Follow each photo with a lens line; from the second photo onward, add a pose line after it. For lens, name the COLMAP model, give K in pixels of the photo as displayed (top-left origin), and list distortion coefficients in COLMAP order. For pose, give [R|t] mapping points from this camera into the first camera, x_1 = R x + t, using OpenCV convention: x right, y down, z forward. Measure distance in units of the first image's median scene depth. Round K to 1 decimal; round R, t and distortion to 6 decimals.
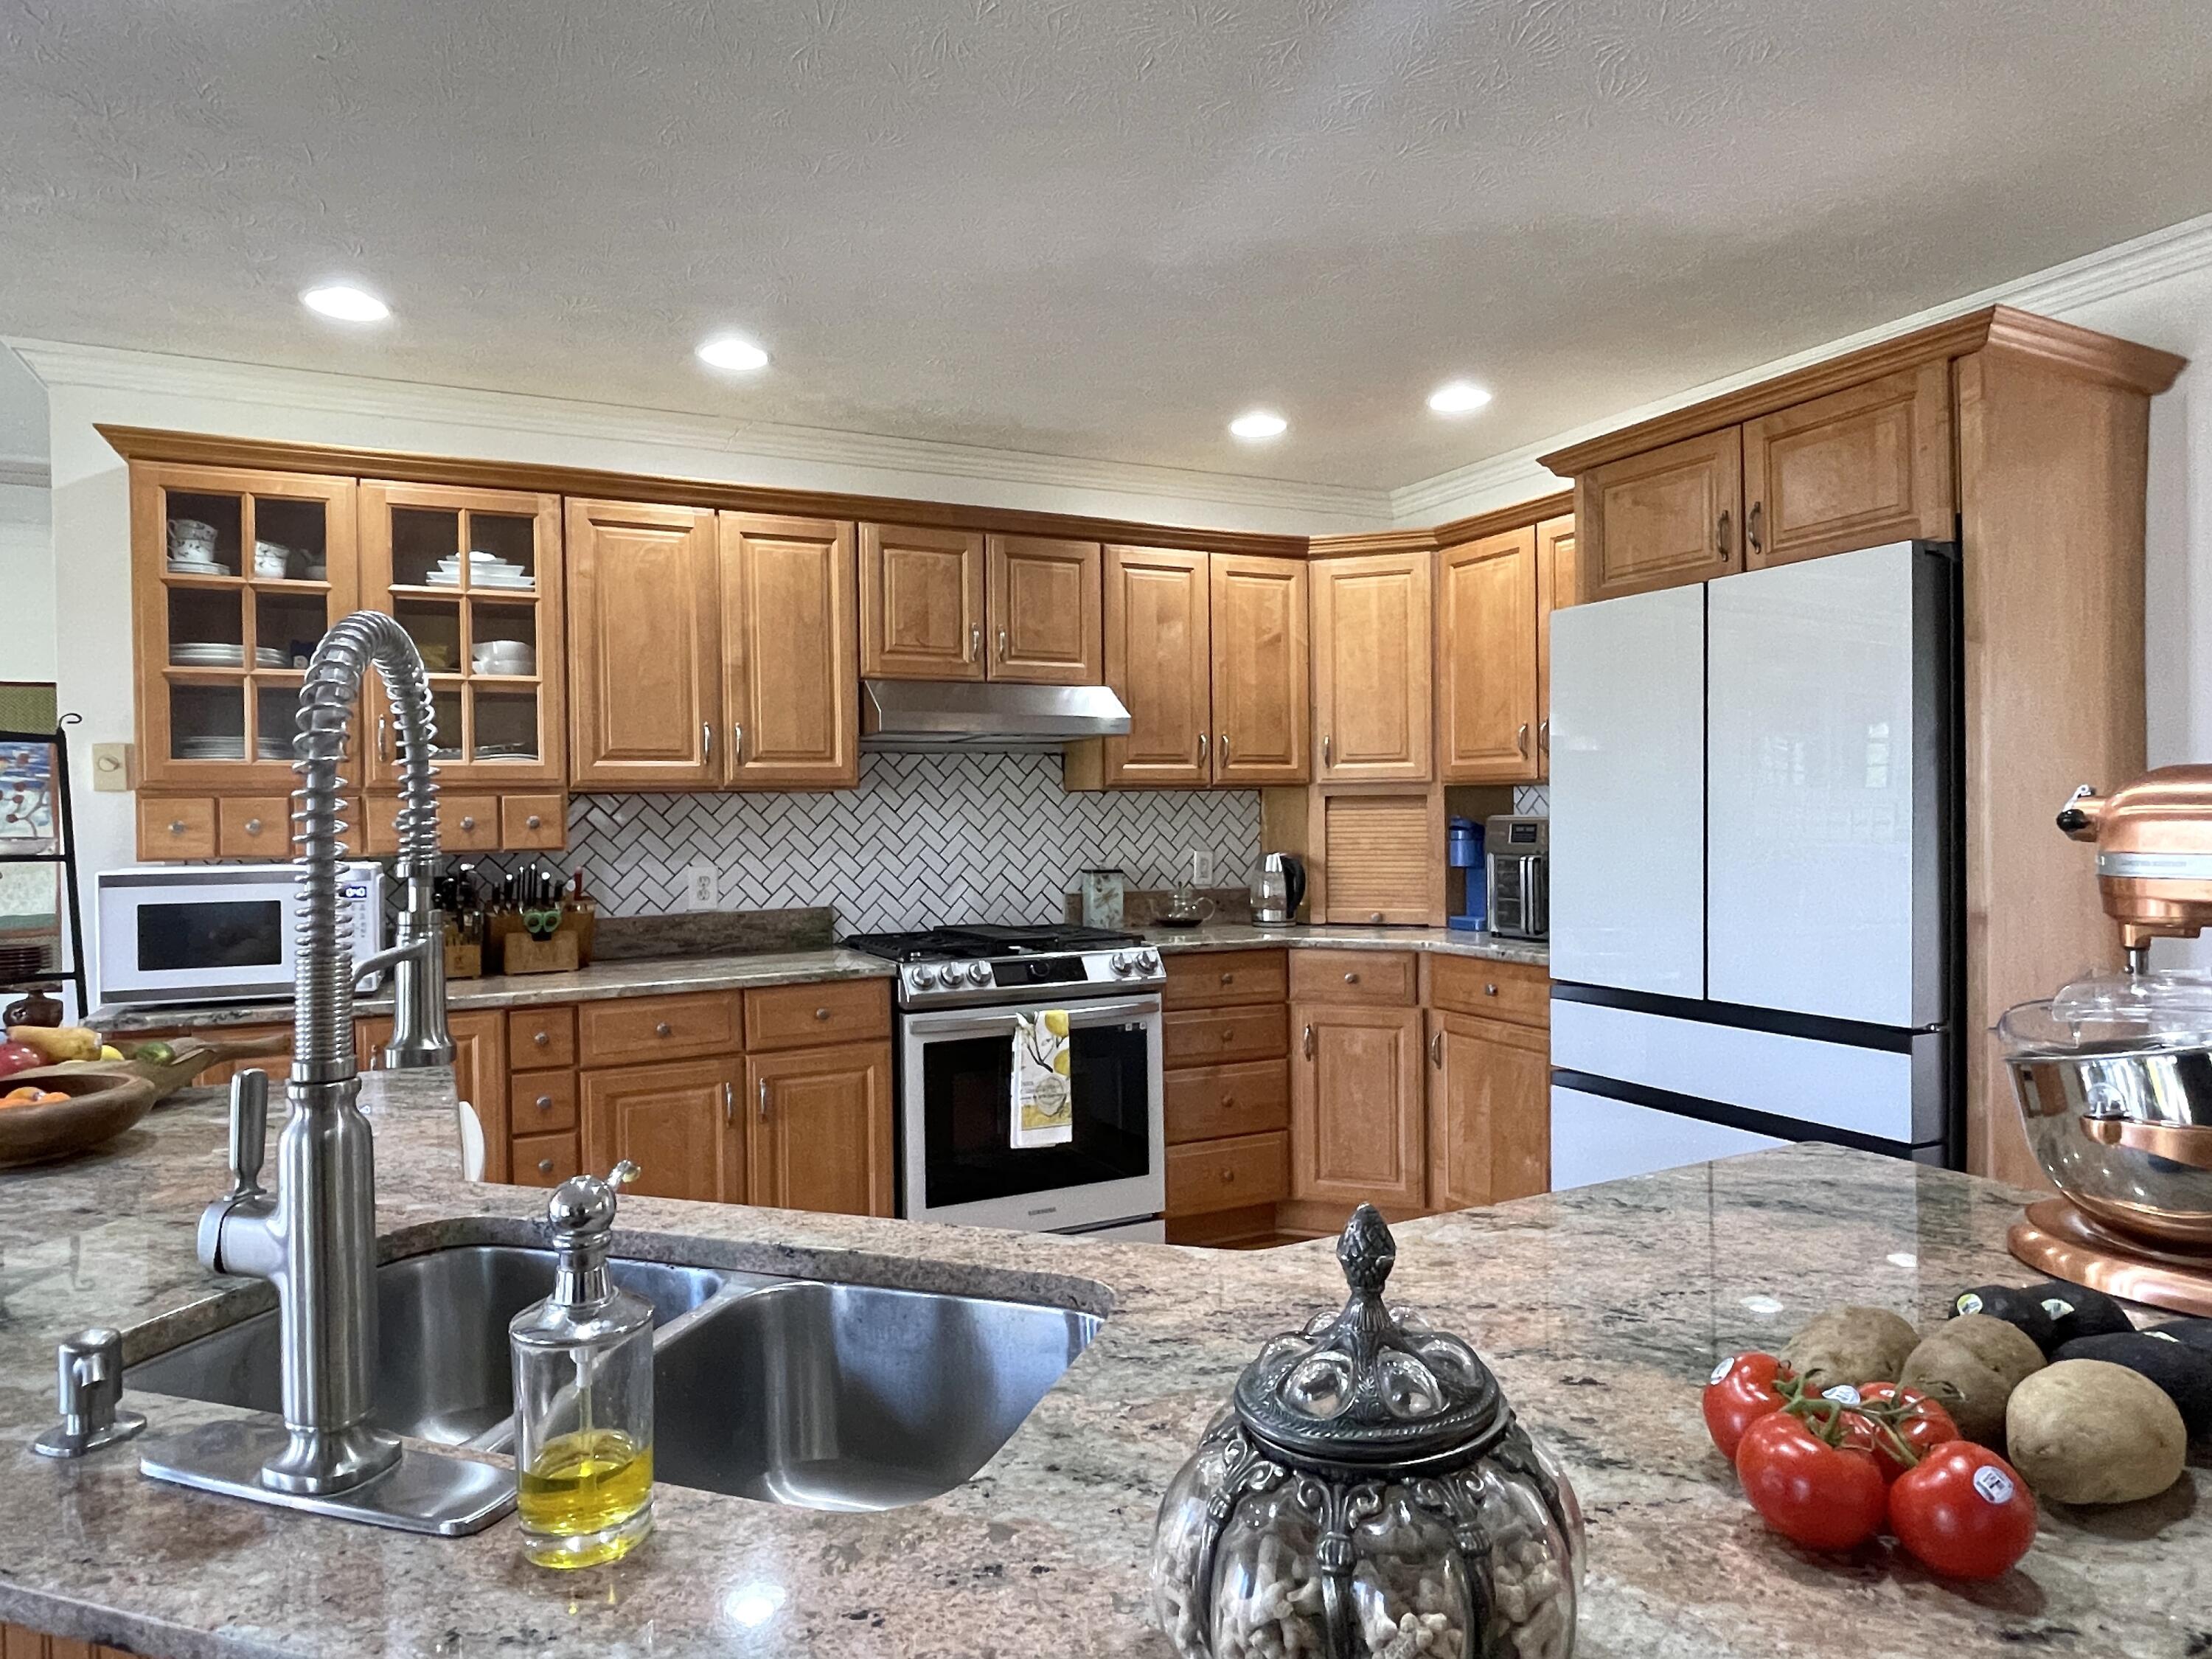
lens RADIAL K [[1309.4, 0, 1096.6], [0, 1309.4, 820.9], [0, 0, 1]] dist [0.004843, -0.008291]
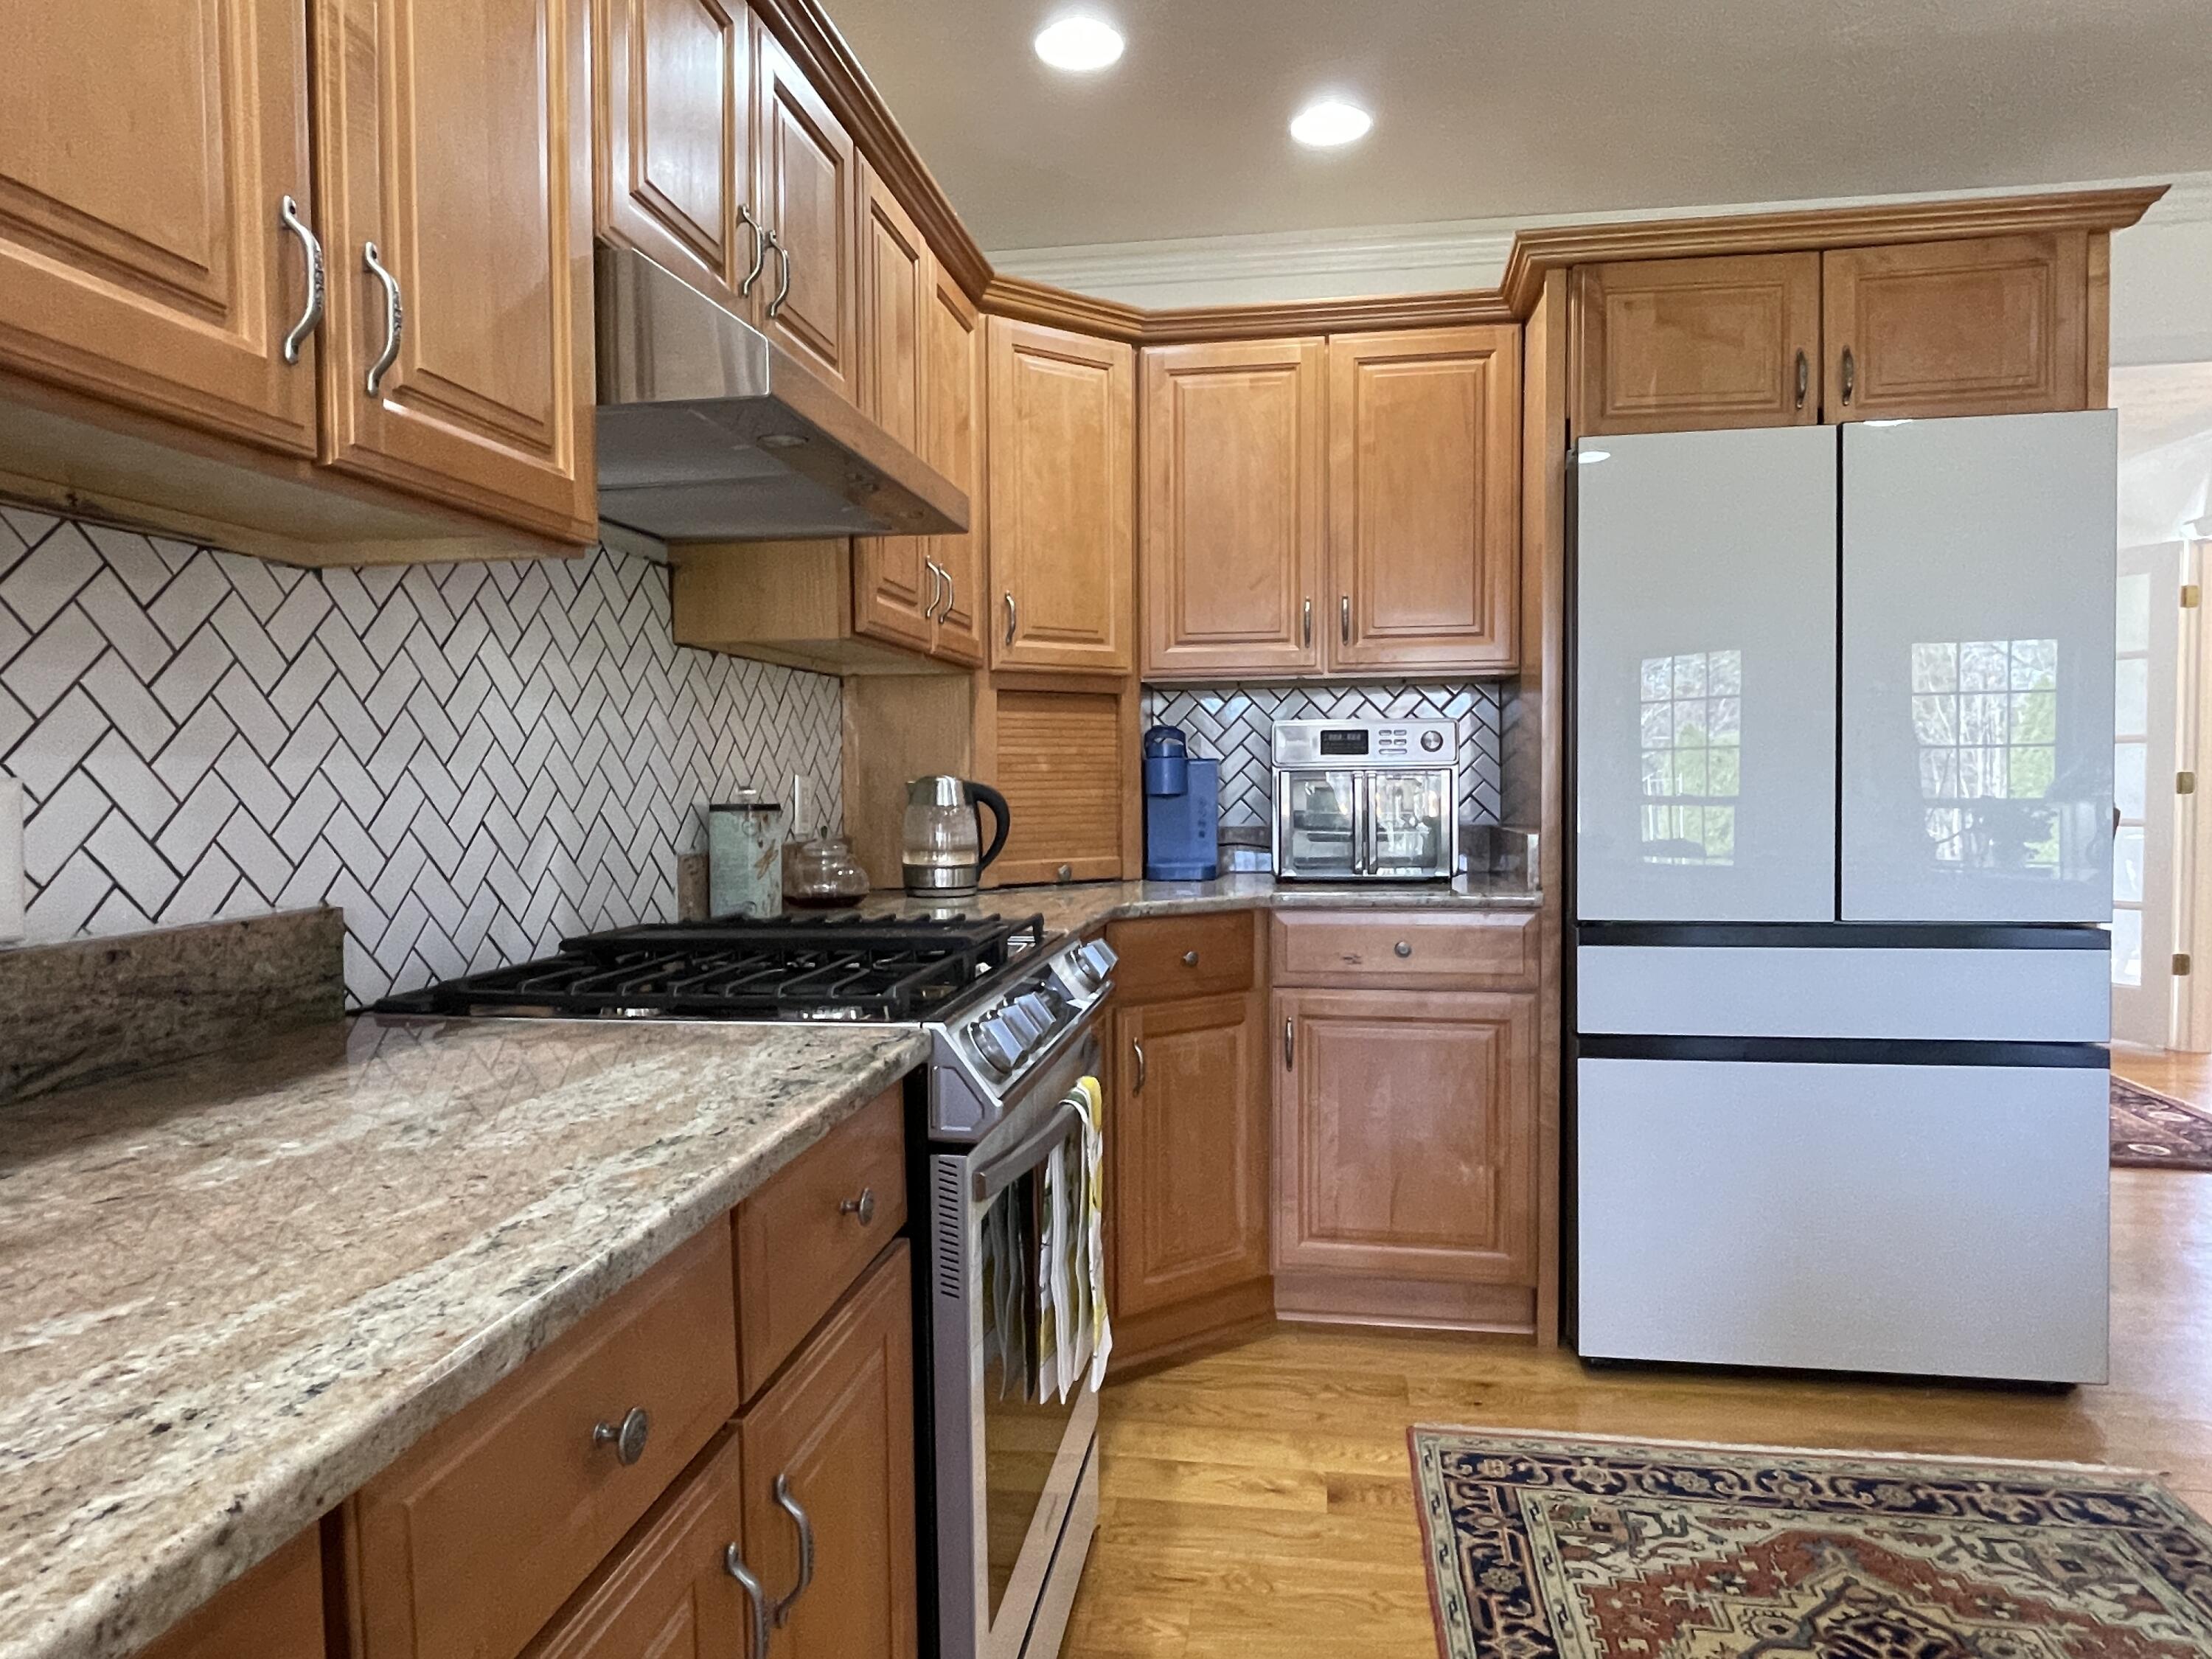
lens RADIAL K [[1353.7, 0, 1084.9], [0, 1353.7, 842.4], [0, 0, 1]] dist [0.003786, -0.002523]
pose [[0.575788, -0.030014, 0.817048, -0.423289], [0.005982, 0.999454, 0.032499, 0.042949], [-0.817577, -0.013825, 0.575653, 0.711728]]
